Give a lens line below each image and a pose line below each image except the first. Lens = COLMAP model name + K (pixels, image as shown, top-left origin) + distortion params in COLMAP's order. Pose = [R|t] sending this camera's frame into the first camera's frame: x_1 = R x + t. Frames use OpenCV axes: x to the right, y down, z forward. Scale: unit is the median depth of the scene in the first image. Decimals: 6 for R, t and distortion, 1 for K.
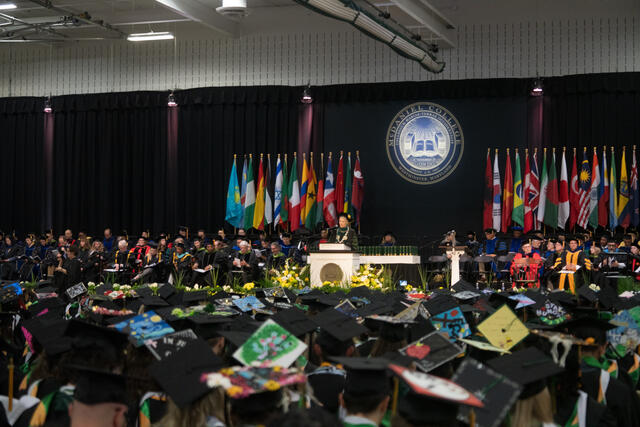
lens RADIAL K [[1279.5, 0, 318.8], [0, 1279.5, 213.5], [0, 0, 1]] dist [-0.137479, 0.000000]
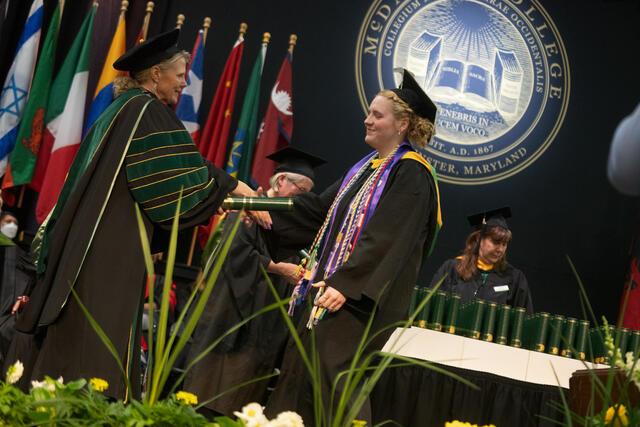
lens RADIAL K [[1279.5, 0, 316.5], [0, 1279.5, 193.6], [0, 0, 1]] dist [-0.137479, 0.000000]
pose [[0.877575, 0.249721, 0.409270, -0.090153], [-0.204316, 0.967040, -0.151946, 0.040336], [-0.433725, 0.049723, 0.899672, 0.701813]]
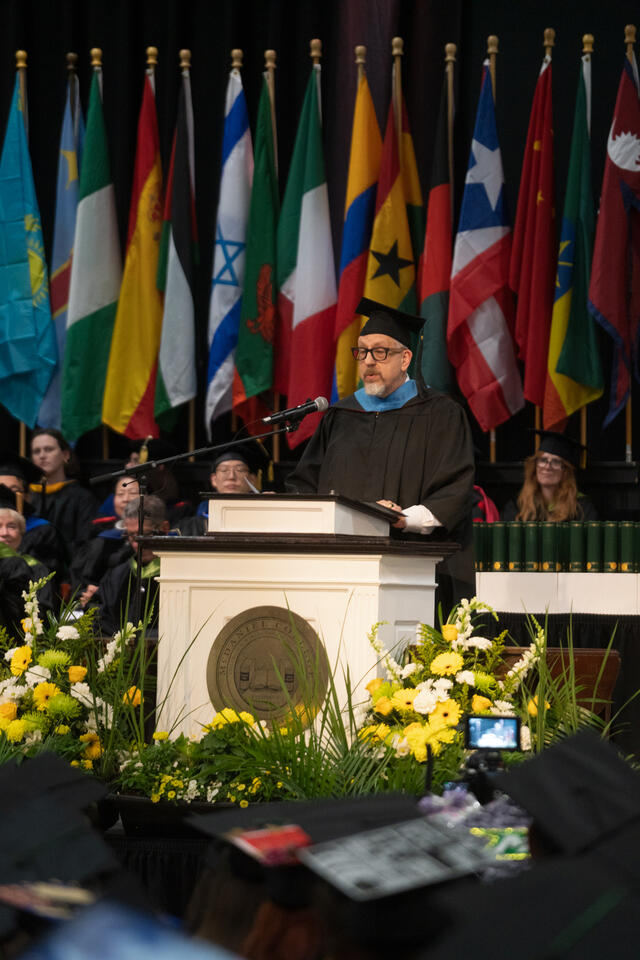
lens RADIAL K [[5102.0, 0, 322.0], [0, 5102.0, 479.3], [0, 0, 1]] dist [2.988498, 0.000000]
pose [[0.992394, 0.009912, -0.122699, 0.081403], [-0.008337, 0.999876, 0.013337, 0.008501], [0.122816, -0.012213, 0.992354, 0.219500]]
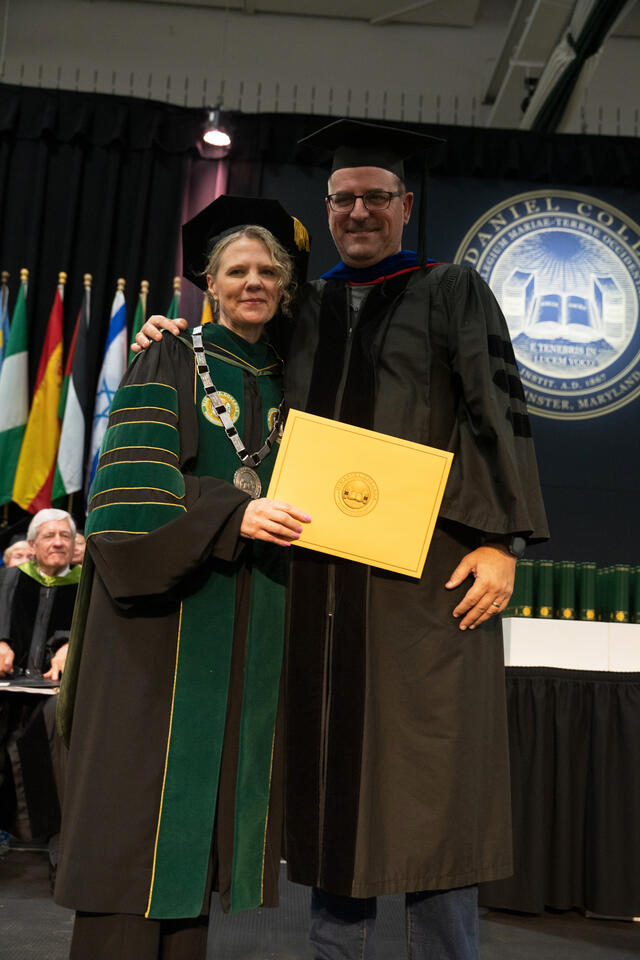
lens RADIAL K [[1062.5, 0, 333.9], [0, 1062.5, 473.6], [0, 0, 1]] dist [-0.003826, 0.000000]
pose [[0.935621, 0.105728, 0.336801, -0.066659], [-0.067519, 0.990077, -0.123239, 0.029990], [-0.346489, 0.092565, 0.933476, 0.760184]]
